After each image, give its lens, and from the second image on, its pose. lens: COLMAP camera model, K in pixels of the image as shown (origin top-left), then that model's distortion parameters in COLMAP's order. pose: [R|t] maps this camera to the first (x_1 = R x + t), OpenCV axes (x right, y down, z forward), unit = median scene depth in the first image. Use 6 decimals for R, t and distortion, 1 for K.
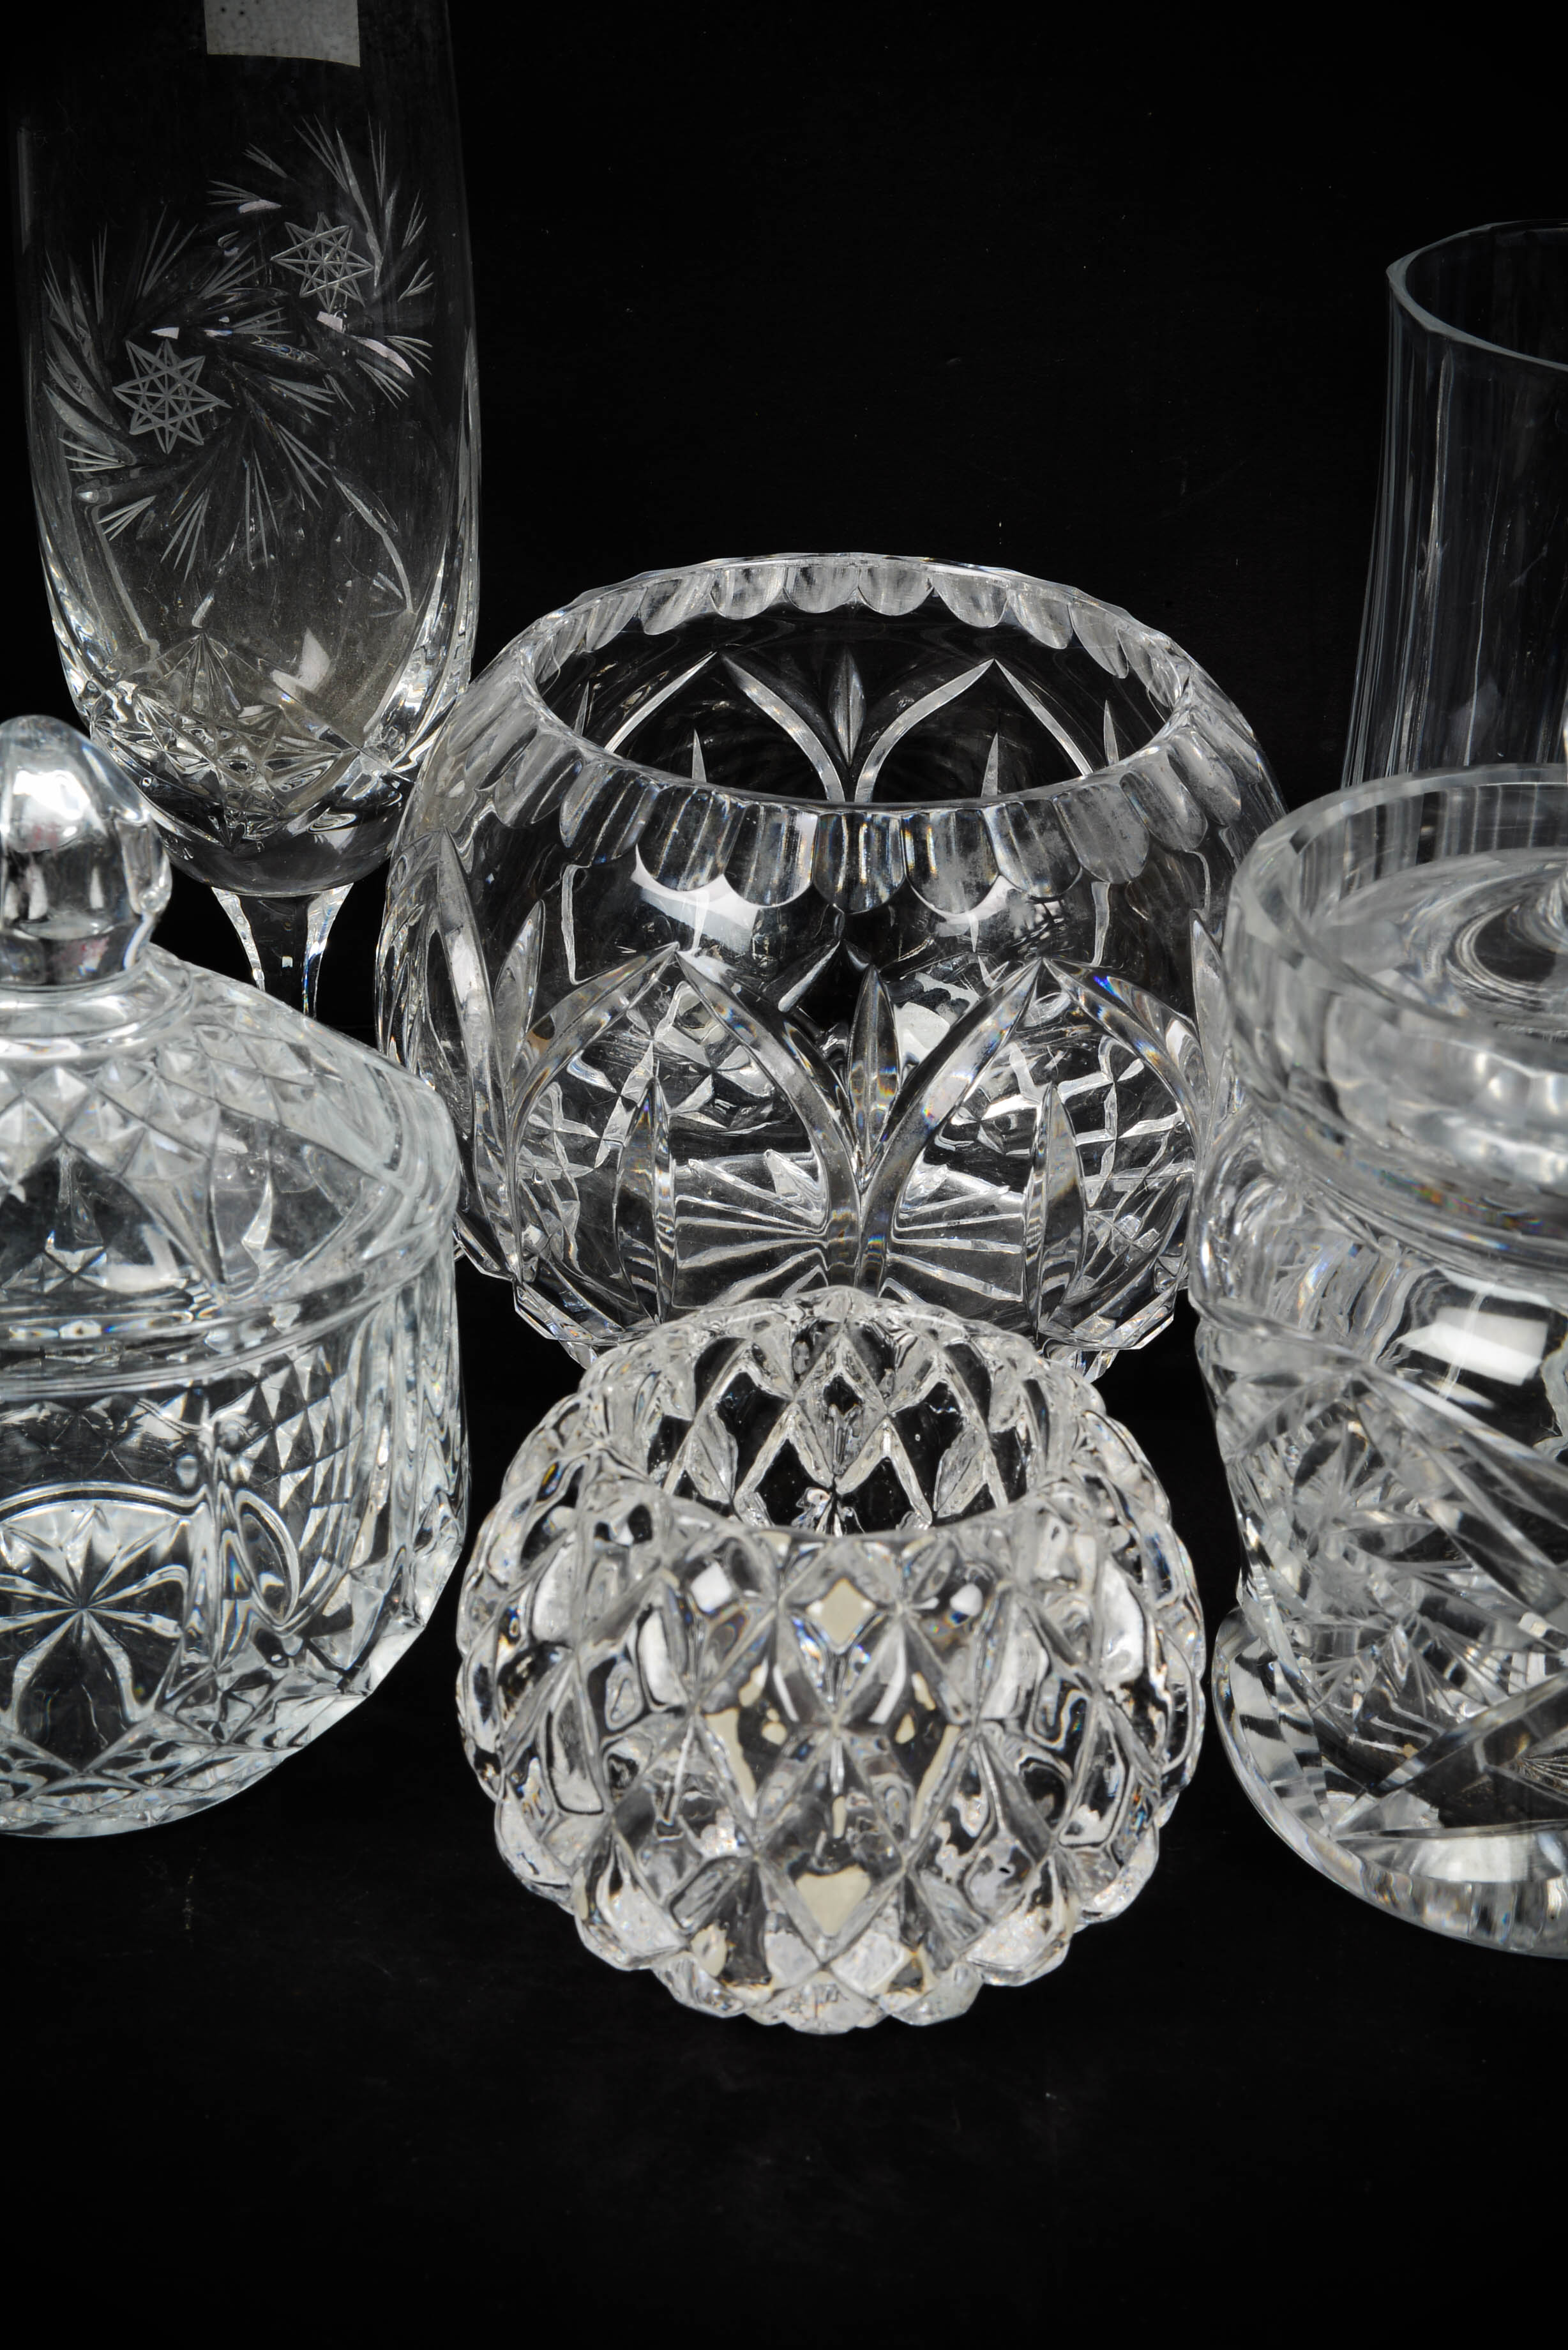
lens RADIAL K [[3410.4, 0, 779.9], [0, 3410.4, 1123.1], [0, 0, 1]] dist [0.010220, 0.030407]
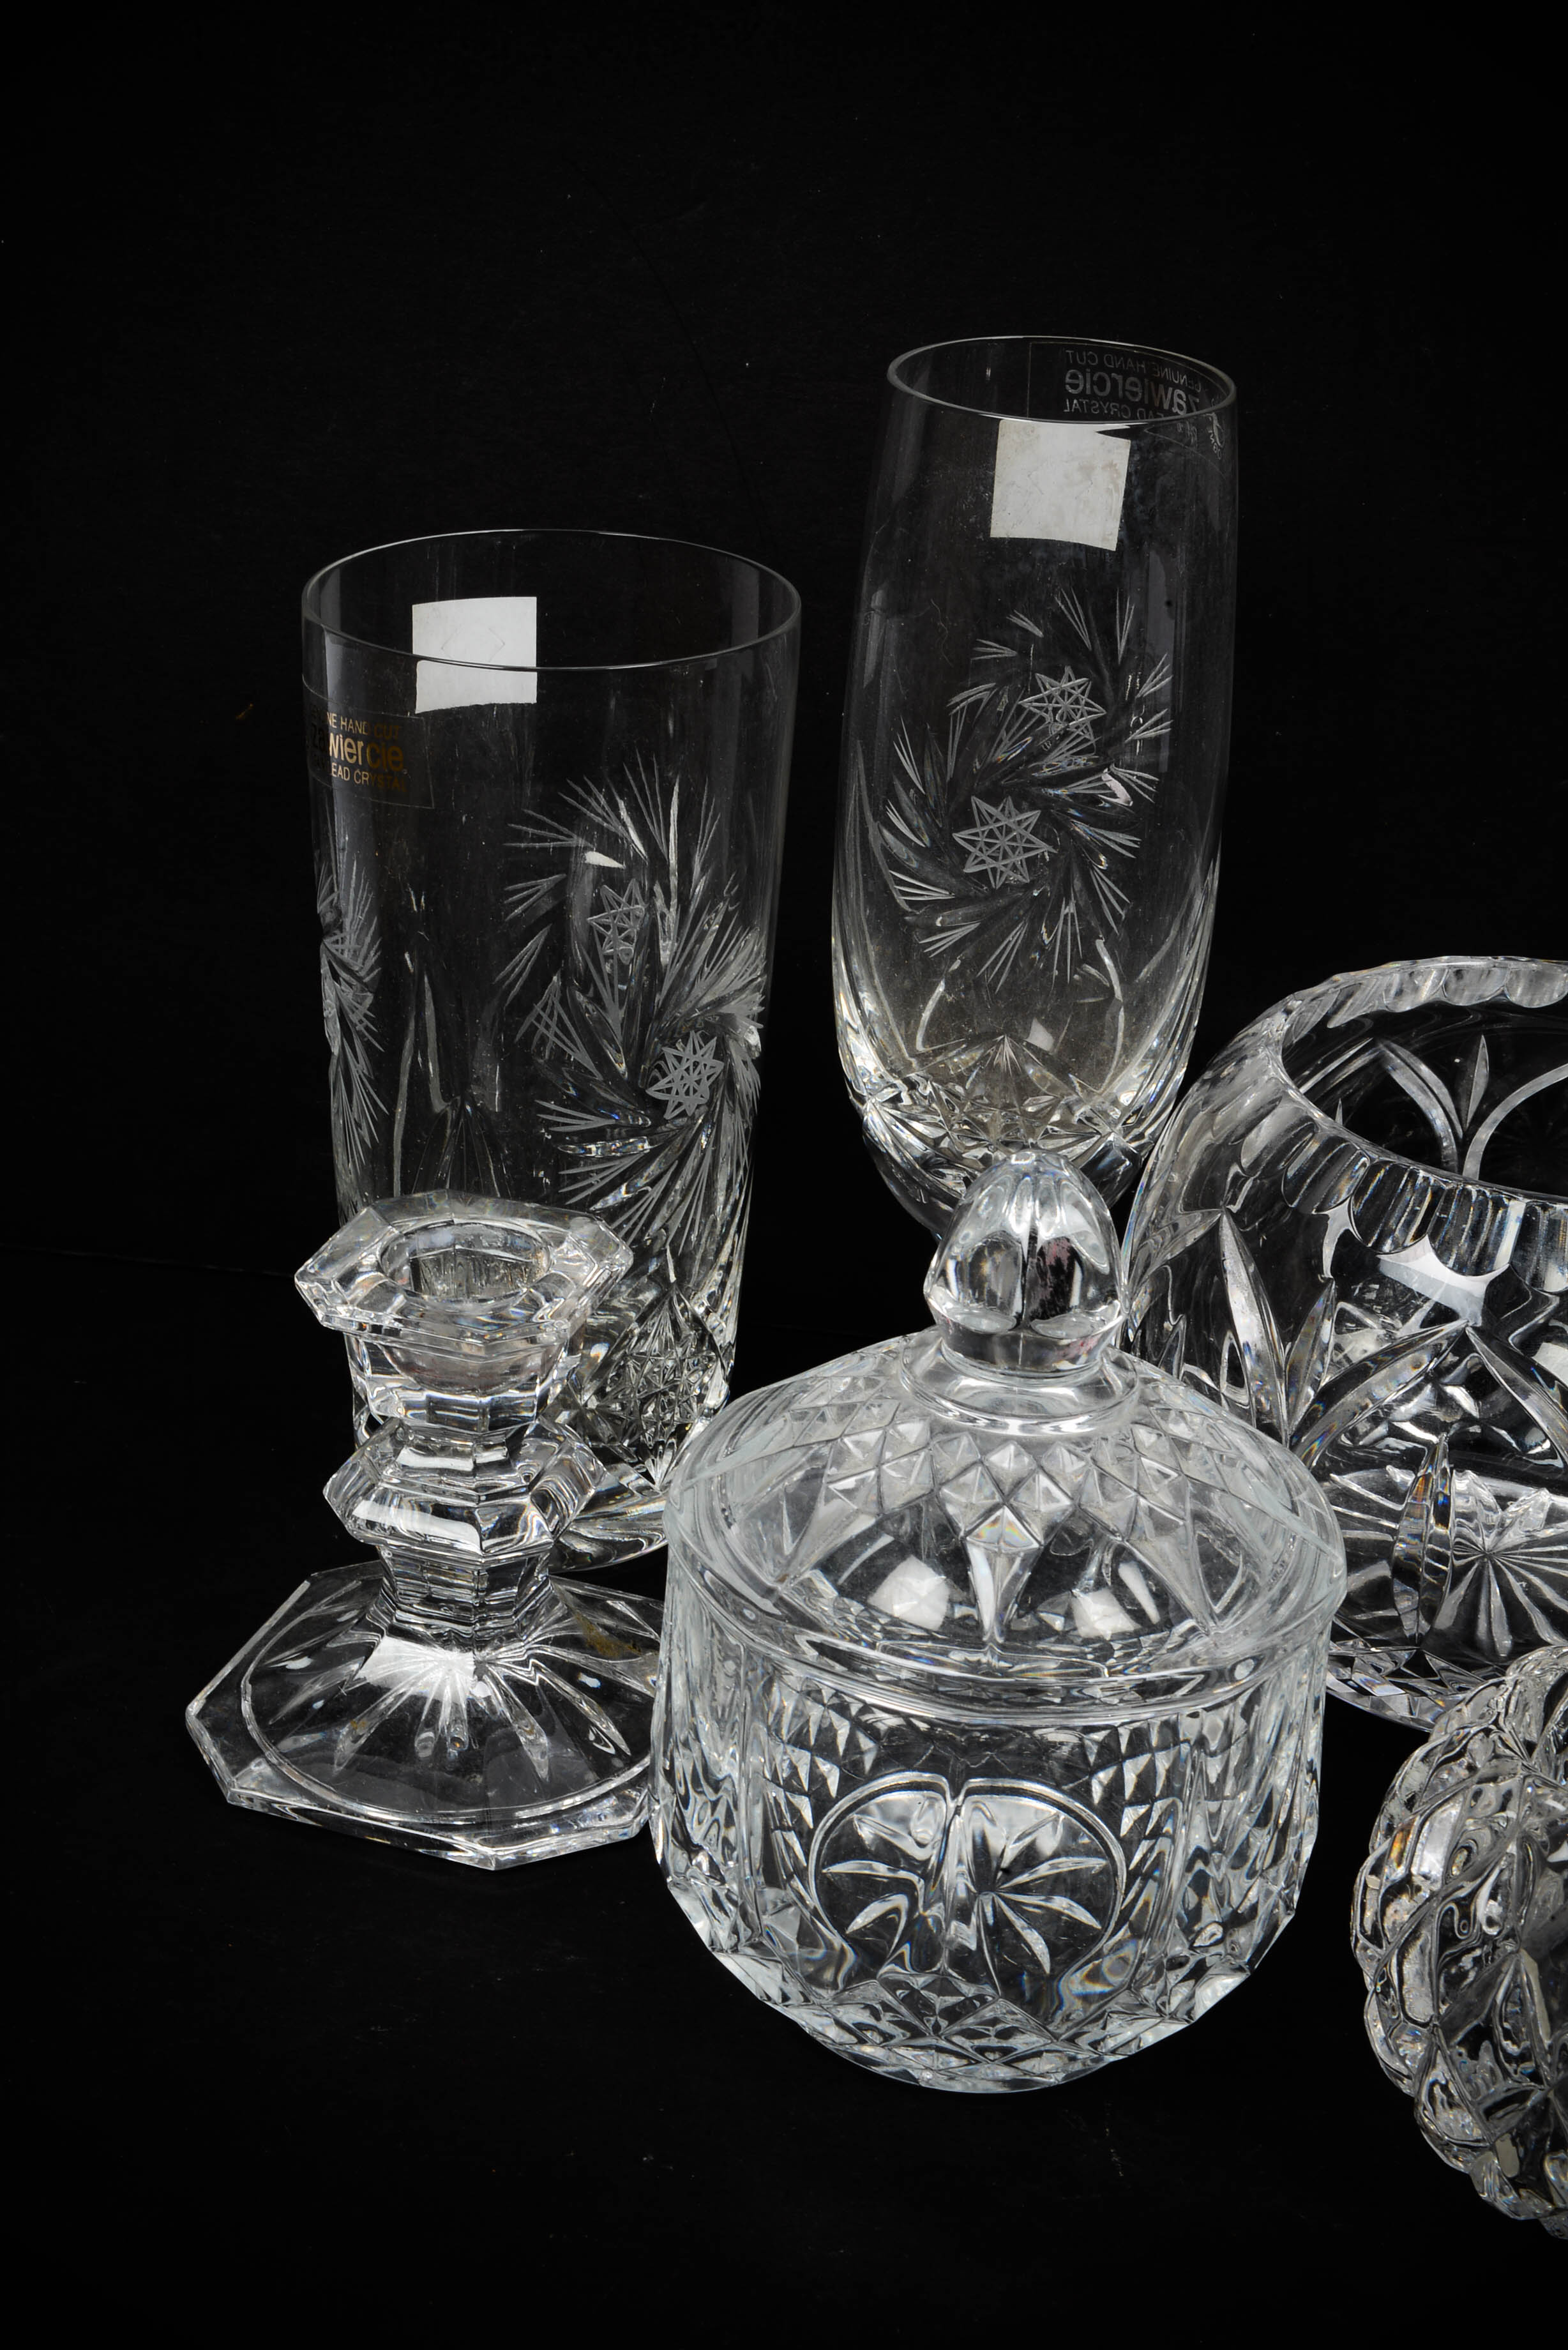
lens RADIAL K [[3410.4, 0, 779.9], [0, 3410.4, 1123.1], [0, 0, 1]] dist [0.010220, 0.030407]
pose [[0.999919, 0.012175, -0.003808, -0.279504], [-0.012380, 0.998154, -0.059451, -0.051268], [0.003077, 0.059493, 0.998224, -0.183597]]
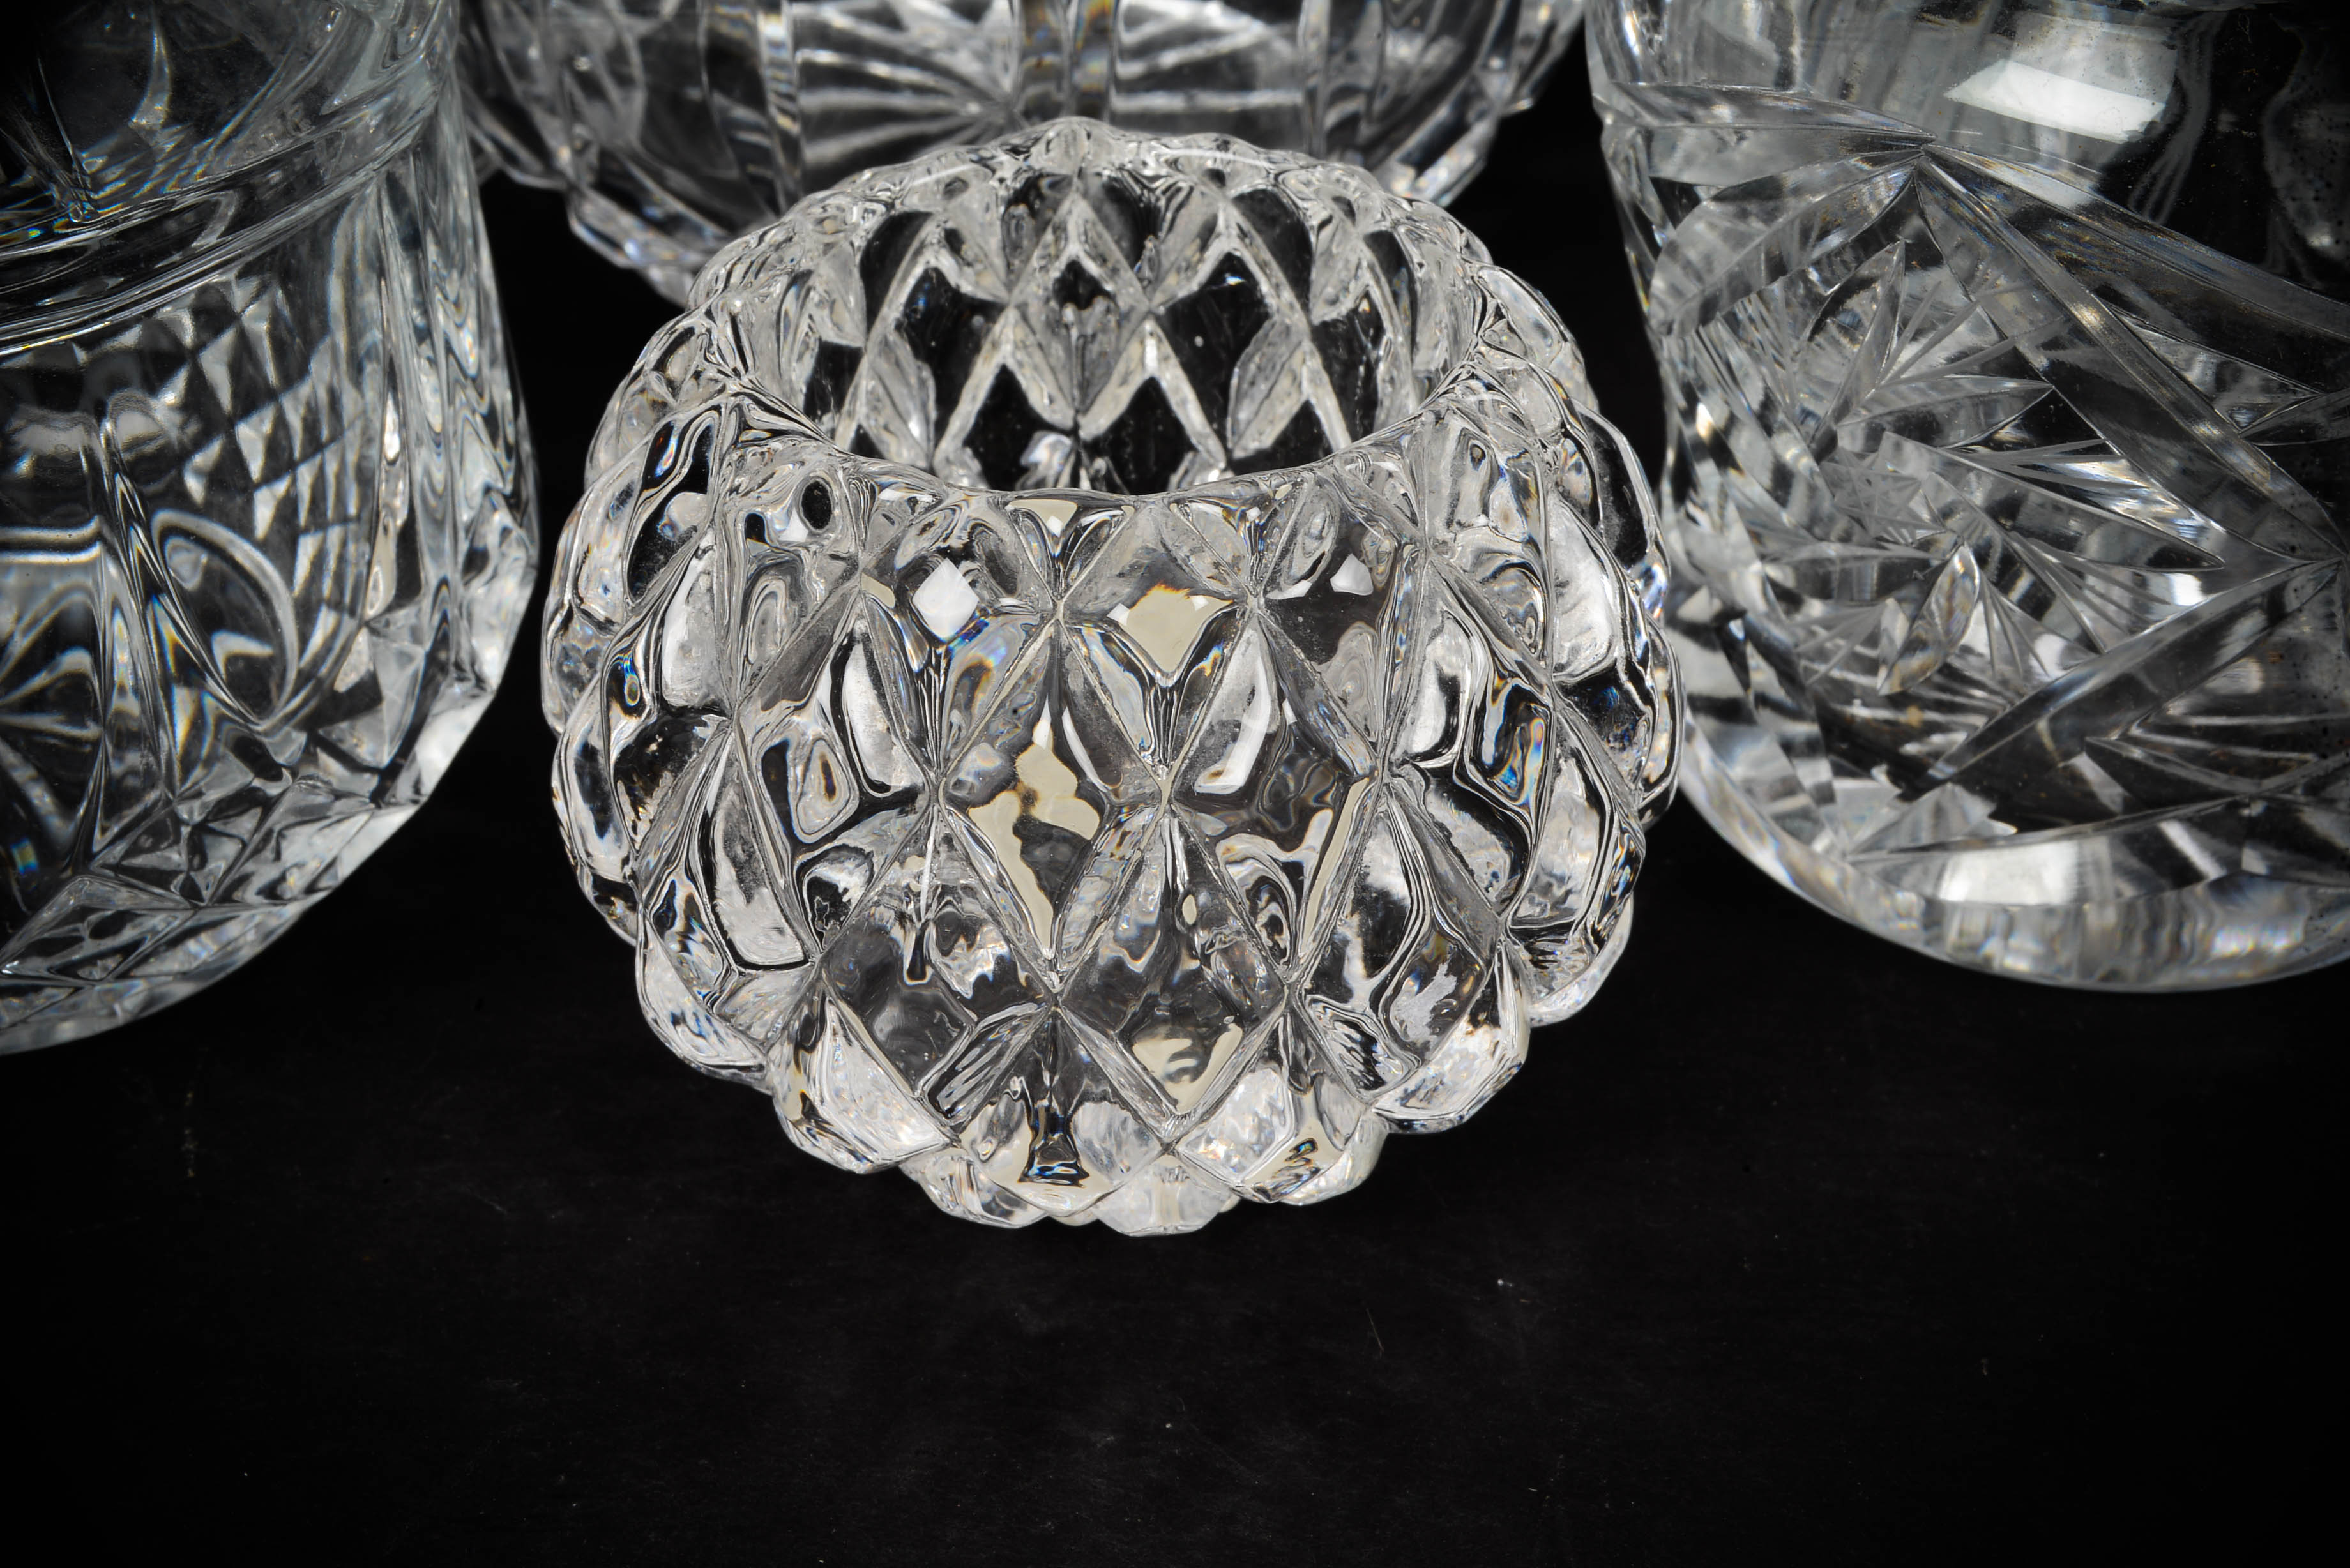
lens RADIAL K [[3410.4, 0, 1175.0], [0, 3410.4, 784.0], [0, 0, 1]] dist [0.010220, 0.030407]
pose [[0.991262, -0.104010, 0.081122, -0.027886], [0.085556, 0.975071, 0.204735, 0.039481], [-0.100394, -0.196006, 0.975450, 0.331035]]
